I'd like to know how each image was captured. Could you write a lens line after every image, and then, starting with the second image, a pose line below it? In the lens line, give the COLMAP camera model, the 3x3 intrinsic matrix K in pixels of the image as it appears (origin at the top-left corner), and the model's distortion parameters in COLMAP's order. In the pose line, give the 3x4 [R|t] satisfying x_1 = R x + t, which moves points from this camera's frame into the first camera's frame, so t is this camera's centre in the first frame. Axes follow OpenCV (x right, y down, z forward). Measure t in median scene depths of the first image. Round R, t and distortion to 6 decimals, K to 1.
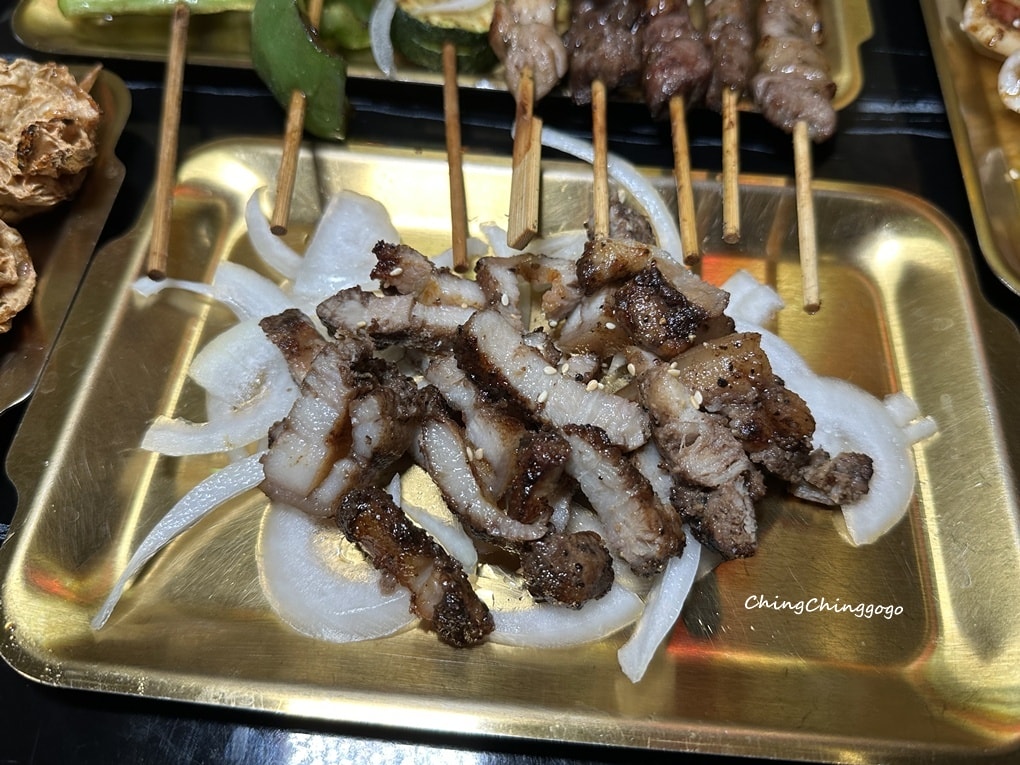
lens RADIAL K [[849.1, 0, 510.0], [0, 849.1, 382.5], [0, 0, 1]] dist [0.128669, -0.227405]
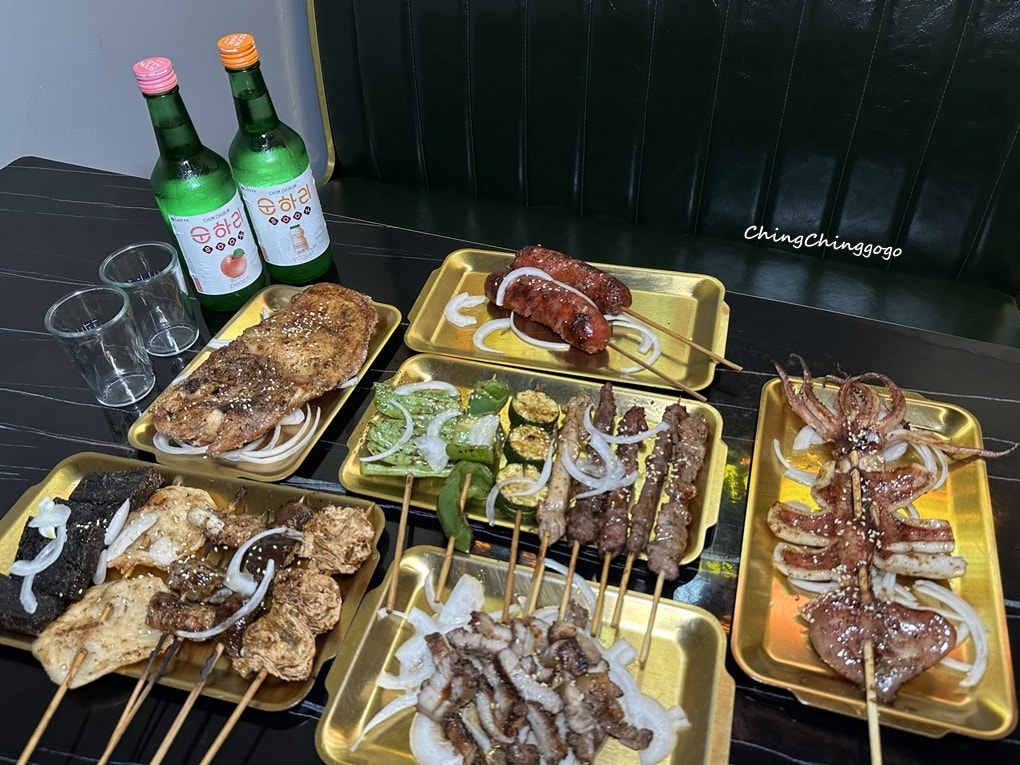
lens RADIAL K [[849.1, 0, 510.0], [0, 849.1, 382.5], [0, 0, 1]] dist [0.128669, -0.227405]
pose [[0.981970, 0.098108, -0.161588, 0.314483], [-0.132174, 0.967441, -0.215841, -0.294816], [0.135151, 0.233307, 0.962965, -1.679317]]
